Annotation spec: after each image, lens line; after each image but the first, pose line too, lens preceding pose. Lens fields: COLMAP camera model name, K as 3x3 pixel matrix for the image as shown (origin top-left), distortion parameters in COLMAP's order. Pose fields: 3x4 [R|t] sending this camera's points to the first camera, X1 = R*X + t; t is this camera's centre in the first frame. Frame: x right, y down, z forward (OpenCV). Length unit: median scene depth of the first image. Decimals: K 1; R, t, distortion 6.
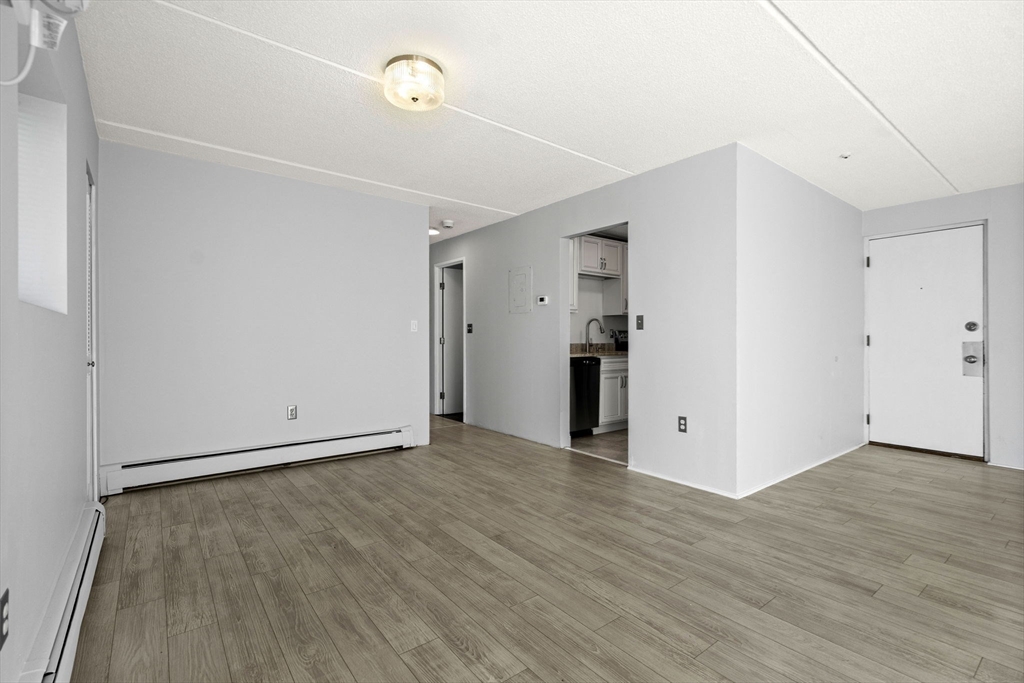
lens RADIAL K [[470.5, 0, 512.0], [0, 470.5, 339.8], [0, 0, 1]] dist [-0.005329, 0.002049]
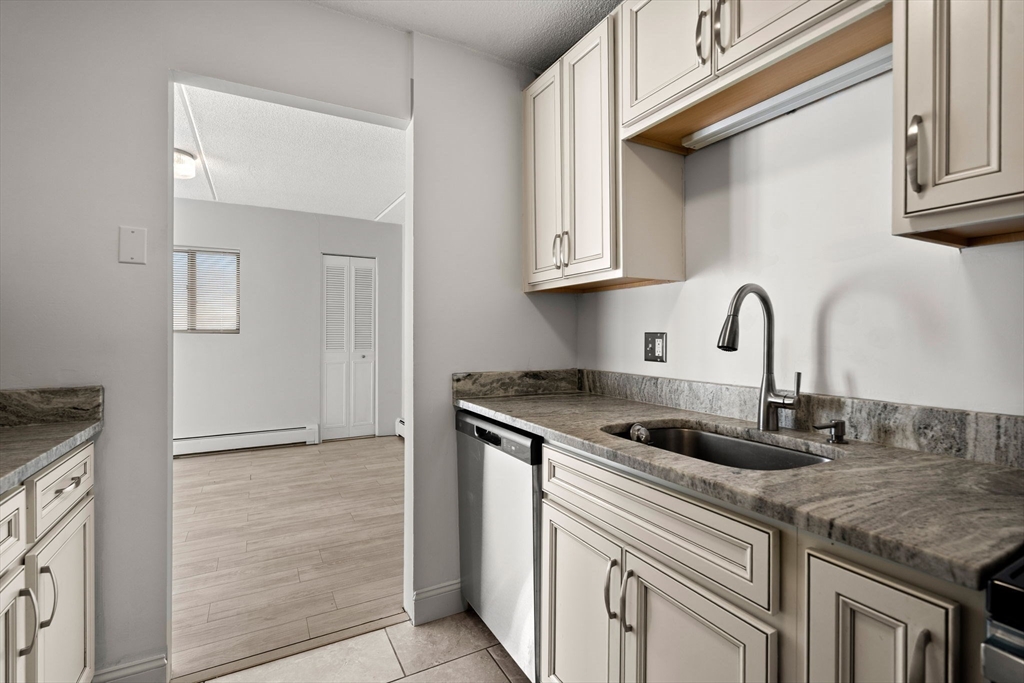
lens RADIAL K [[470.5, 0, 507.3], [0, 470.5, 335.3], [0, 0, 1]] dist [-0.005329, 0.002049]
pose [[-0.161434, 0.004379, -0.986874, 0.782167], [-0.004651, 0.999976, 0.005198, -0.040923], [0.986873, 0.005429, -0.161410, 1.741675]]
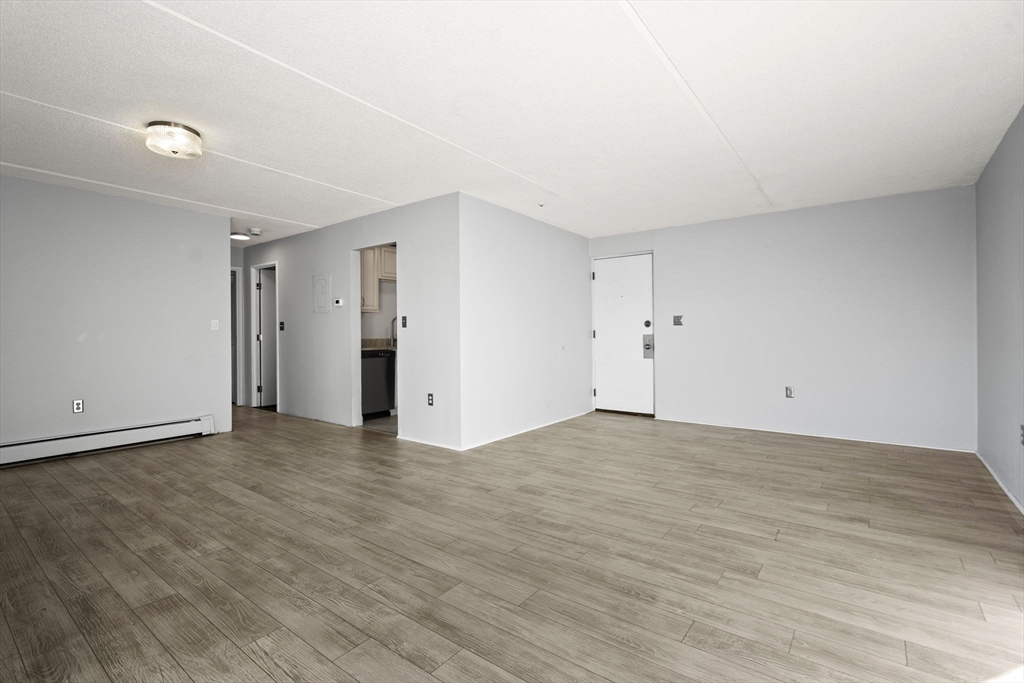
lens RADIAL K [[470.5, 0, 511.7], [0, 470.5, 332.3], [0, 0, 1]] dist [-0.005329, 0.002049]
pose [[0.965599, -0.008142, 0.259909, 0.277203], [0.009439, 0.999948, -0.003742, -0.001695], [-0.259865, 0.006067, 0.965626, -0.386391]]
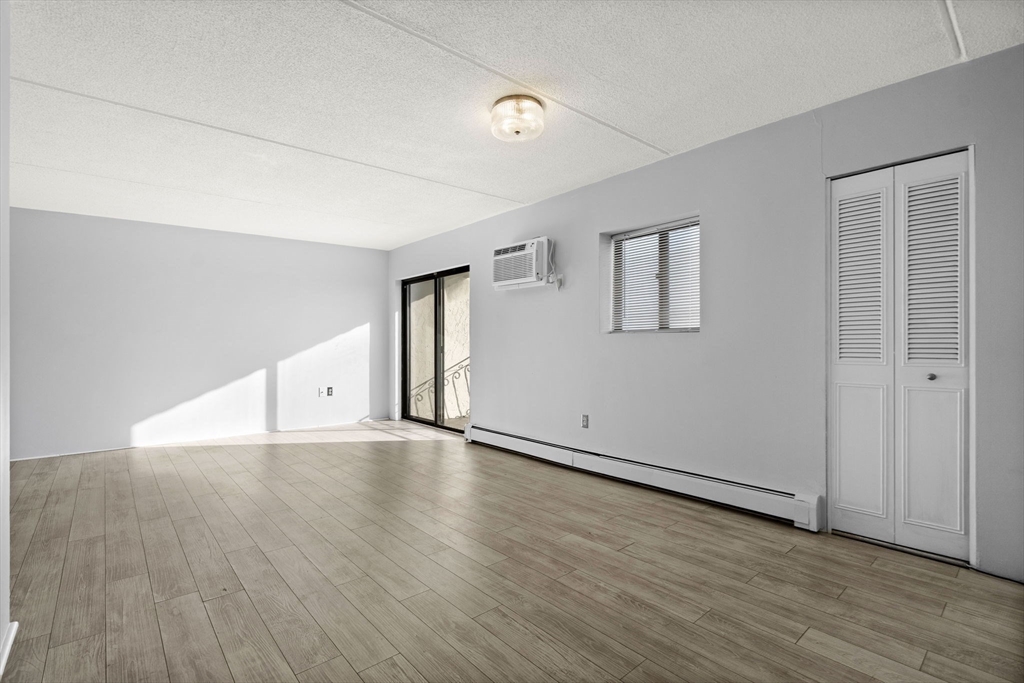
lens RADIAL K [[470.5, 0, 513.8], [0, 470.5, 347.3], [0, 0, 1]] dist [-0.005329, 0.002049]
pose [[-0.997824, 0.002095, -0.065898, -0.097899], [0.001601, 0.999970, 0.007559, -0.007972], [0.065912, 0.007437, -0.997798, 1.669941]]
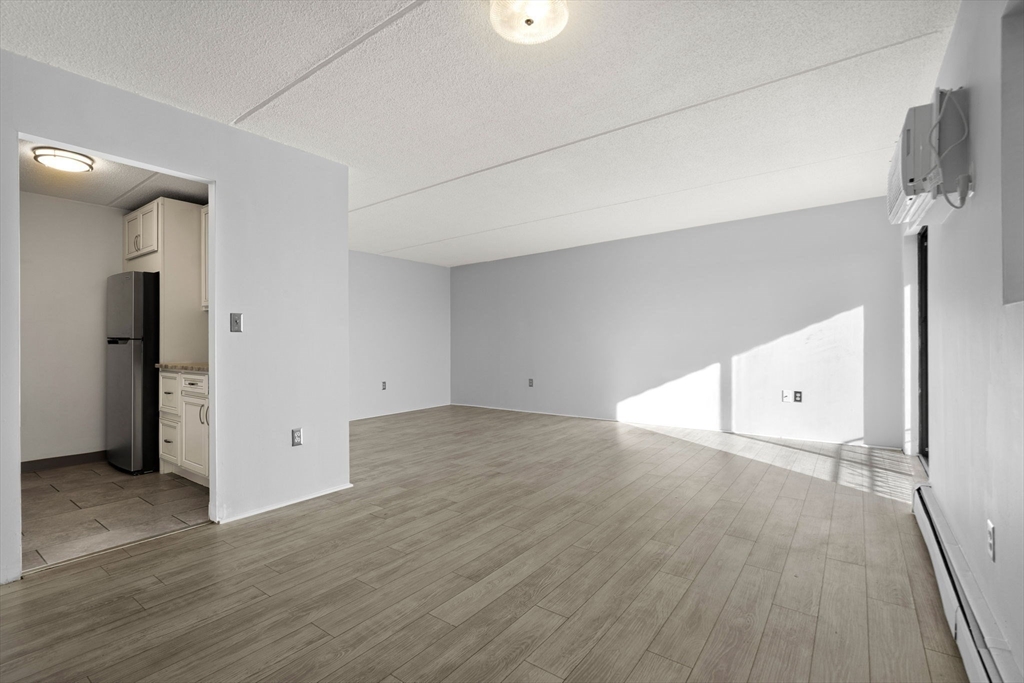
lens RADIAL K [[470.5, 0, 506.0], [0, 470.5, 336.7], [0, 0, 1]] dist [-0.005329, 0.002049]
pose [[-0.271456, 0.010314, 0.962396, -0.725694], [0.009973, 0.999919, -0.007903, -0.005104], [-0.962399, 0.007452, -0.271537, 0.980808]]
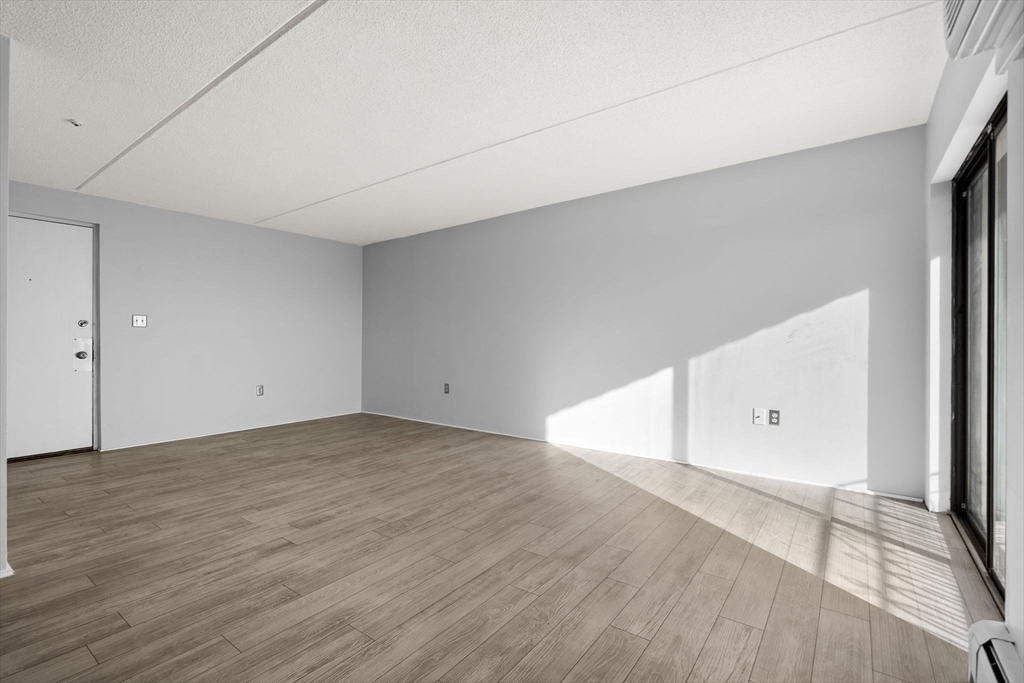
lens RADIAL K [[470.5, 0, 503.2], [0, 470.5, 331.7], [0, 0, 1]] dist [-0.005329, 0.002049]
pose [[-0.271773, 0.008562, 0.962323, -0.366841], [-0.000567, 0.999959, -0.009057, -0.001170], [-0.962361, -0.003007, -0.271757, 0.525636]]
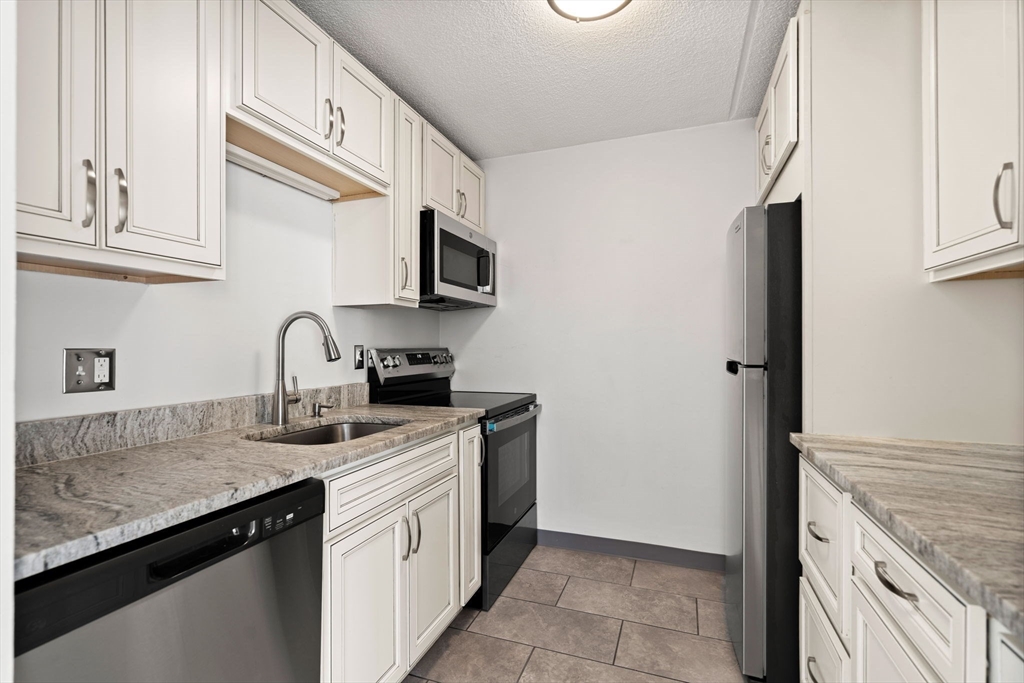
lens RADIAL K [[470.5, 0, 512.2], [0, 470.5, 342.6], [0, 0, 1]] dist [-0.005329, 0.002049]
pose [[0.847692, 0.000367, 0.530489, 0.244519], [0.005701, 0.999936, -0.009802, -0.041585], [-0.530459, 0.011334, 0.847635, 1.288682]]
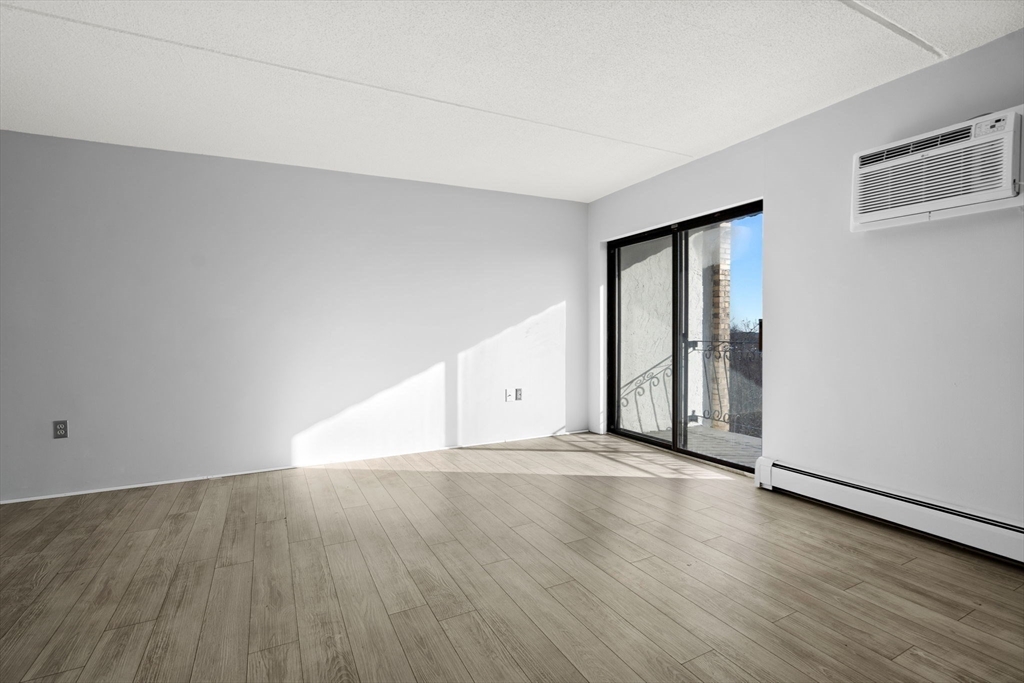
lens RADIAL K [[470.5, 0, 511.2], [0, 470.5, 333.9], [0, 0, 1]] dist [-0.005329, 0.002049]
pose [[-0.985514, 0.003773, 0.169554, 0.334179], [0.004592, 0.999980, 0.004443, -0.002184], [-0.169533, 0.005158, -0.985511, 1.072654]]
